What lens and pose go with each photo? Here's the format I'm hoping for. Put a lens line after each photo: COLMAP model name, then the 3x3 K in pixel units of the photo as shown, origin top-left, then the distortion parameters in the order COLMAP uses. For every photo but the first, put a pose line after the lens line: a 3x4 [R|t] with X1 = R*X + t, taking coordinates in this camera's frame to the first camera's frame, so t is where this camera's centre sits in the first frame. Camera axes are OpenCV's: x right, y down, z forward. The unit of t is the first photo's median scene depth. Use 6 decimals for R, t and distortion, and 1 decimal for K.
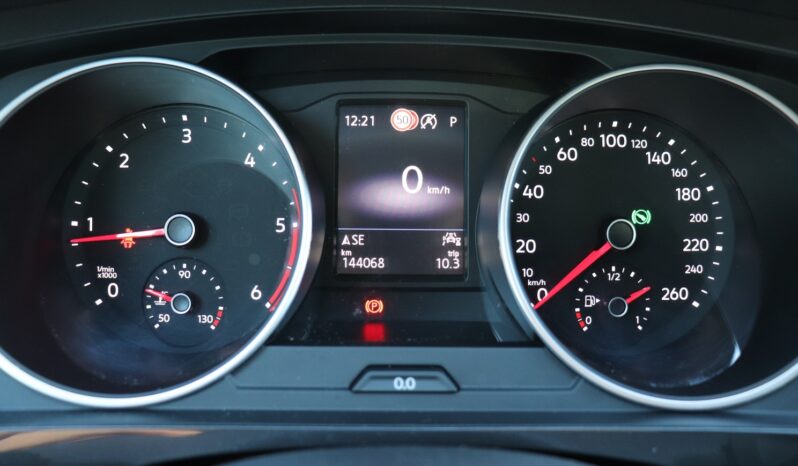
lens RADIAL K [[661.9, 0, 395.2], [0, 661.9, 229.9], [0, 0, 1]] dist [-0.182853, 0.173197]
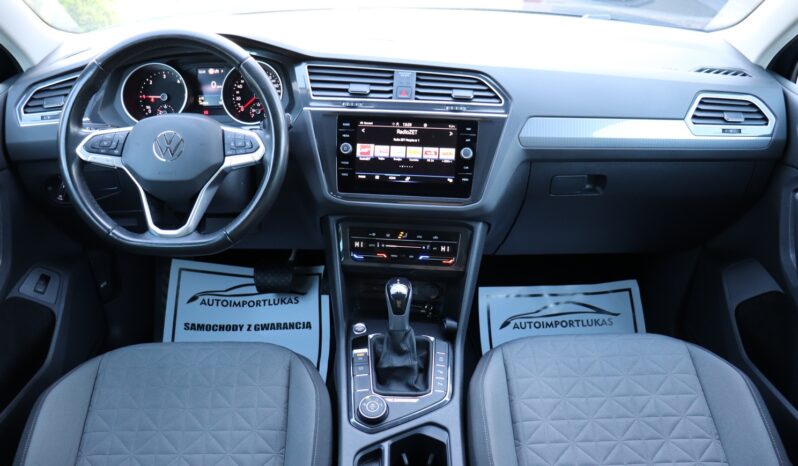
lens RADIAL K [[661.9, 0, 395.2], [0, 661.9, 229.9], [0, 0, 1]] dist [-0.182853, 0.173197]
pose [[0.999800, -0.010470, -0.017024, 1.347997], [0.012912, 0.988545, 0.150376, 0.259297], [0.015254, -0.150566, 0.988482, -3.558991]]
